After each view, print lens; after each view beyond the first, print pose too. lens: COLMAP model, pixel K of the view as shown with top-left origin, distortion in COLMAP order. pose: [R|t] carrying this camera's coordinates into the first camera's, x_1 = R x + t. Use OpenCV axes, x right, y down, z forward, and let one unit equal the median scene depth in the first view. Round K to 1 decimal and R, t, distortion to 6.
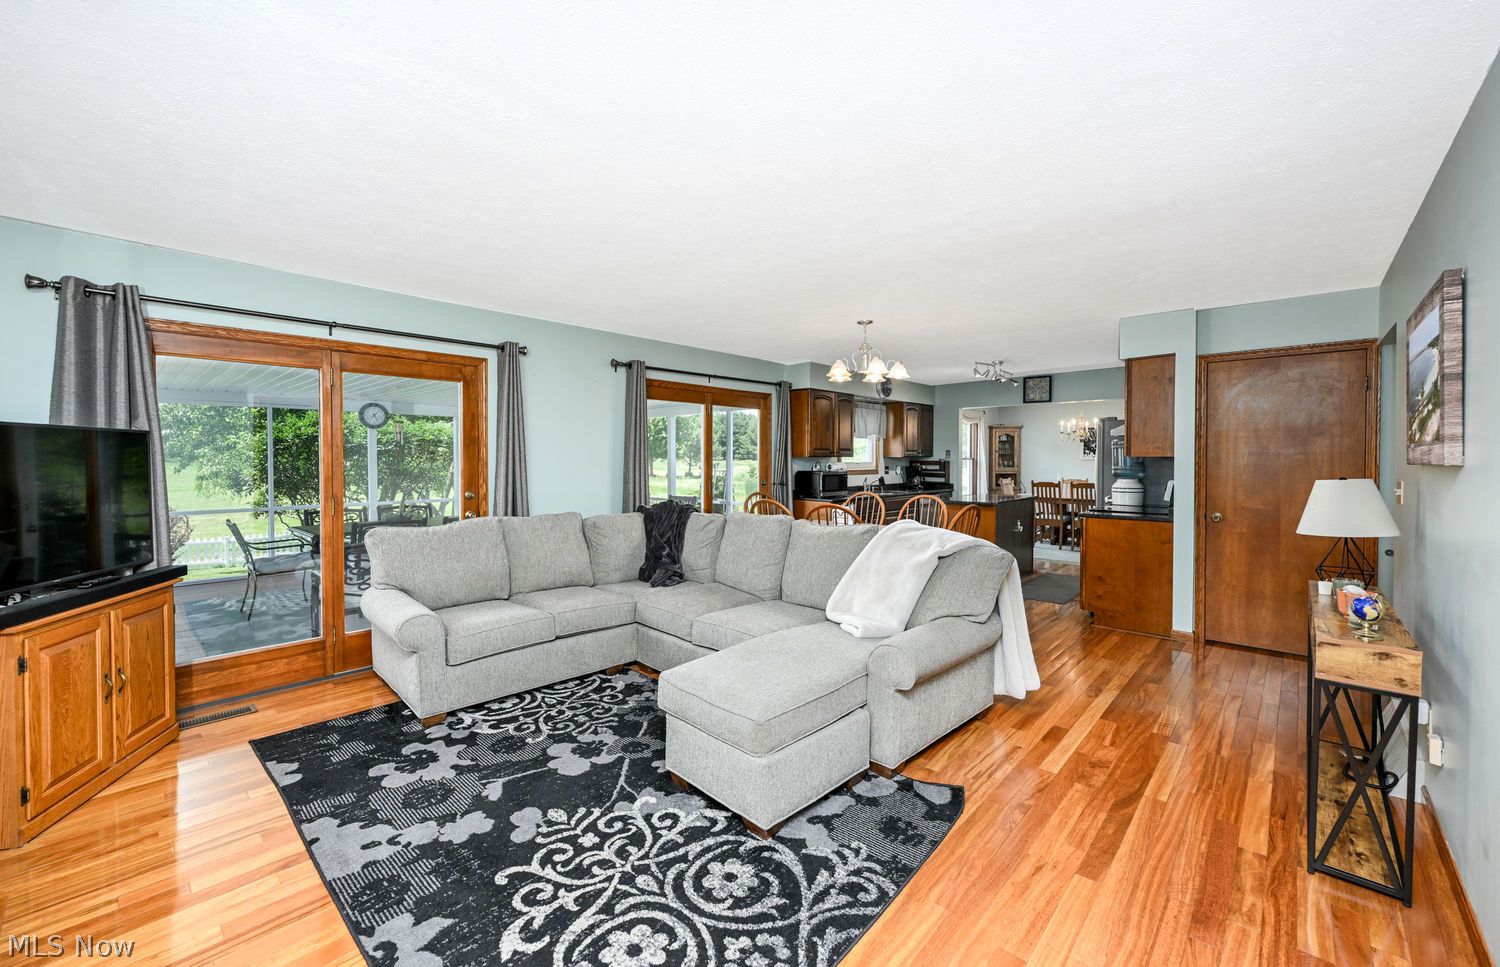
lens RADIAL K [[593.9, 0, 748.1], [0, 593.9, 468.7], [0, 0, 1]] dist [-0.006307, 0.000593]
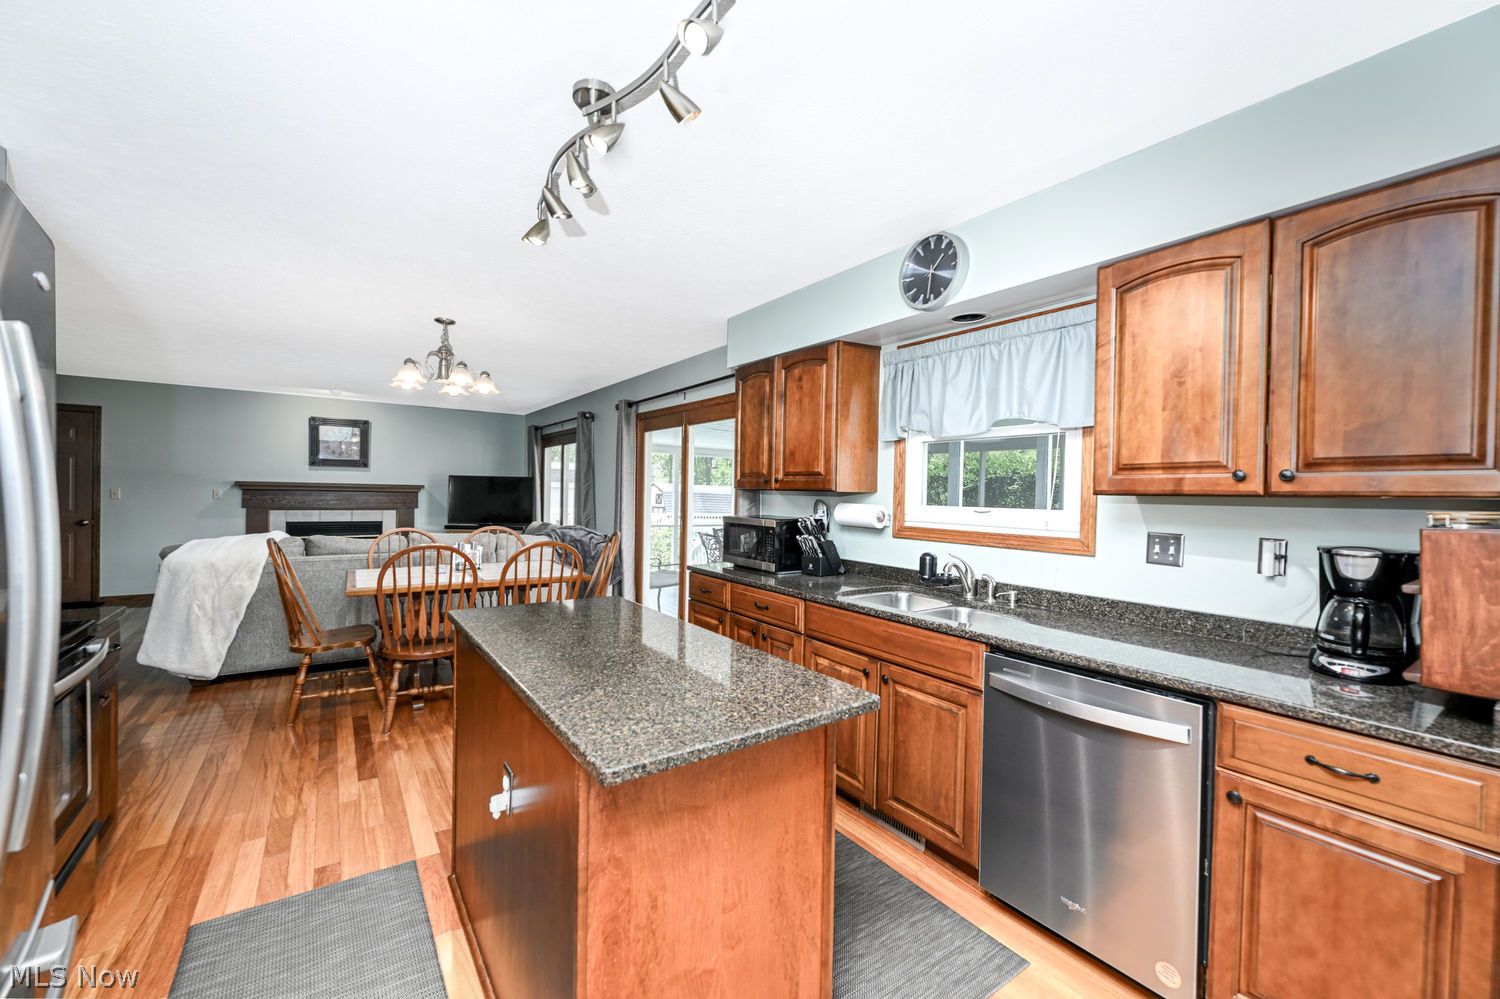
lens RADIAL K [[600.0, 0, 745.4], [0, 600.0, 495.5], [0, 0, 1]] dist [0.000690, -0.000131]
pose [[-0.201283, 0.001055, -0.979533, 0.579089], [-0.041139, 0.999108, 0.009530, -0.017210], [0.978669, 0.042215, -0.201060, 0.988063]]
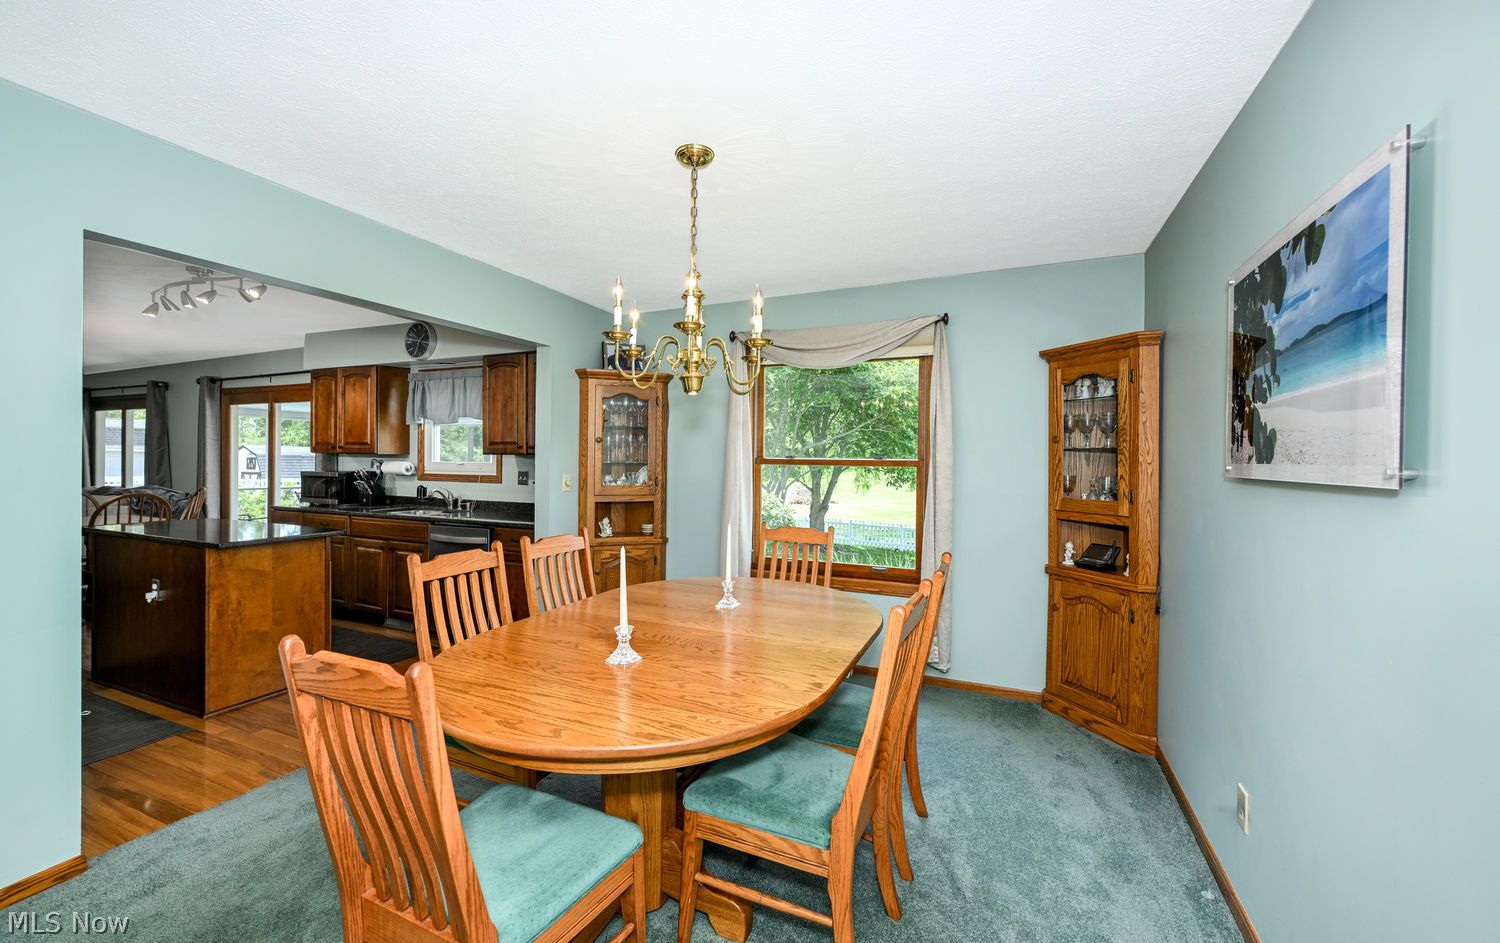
lens RADIAL K [[602.1, 0, 742.0], [0, 602.1, 459.3], [0, 0, 1]] dist [-0.000764, -0.000092]
pose [[0.330725, 0.006256, -0.943706, 0.955859], [-0.029172, 0.999568, -0.003597, -0.022062], [0.943276, 0.028719, 0.330764, 1.131697]]
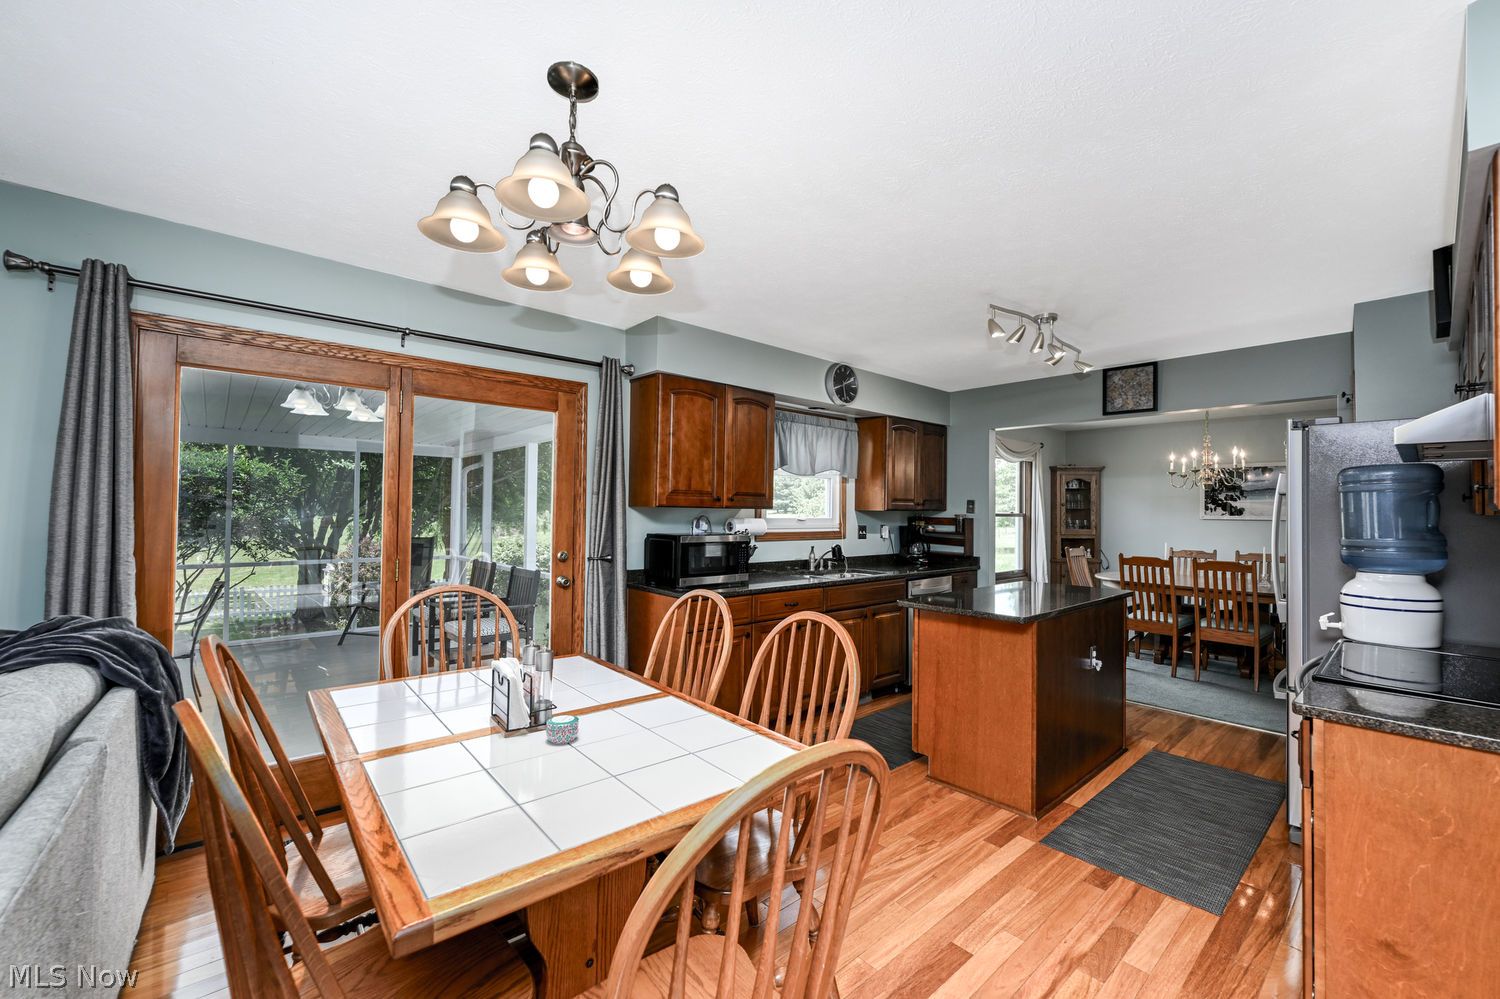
lens RADIAL K [[600.0, 0, 750.4], [0, 600.0, 500.1], [0, 0, 1]] dist [0.000690, -0.000131]
pose [[0.994708, 0.010681, -0.102189, 0.206318], [-0.014494, 0.999223, -0.036642, -0.006909], [0.101718, 0.037929, 0.994090, 0.436734]]
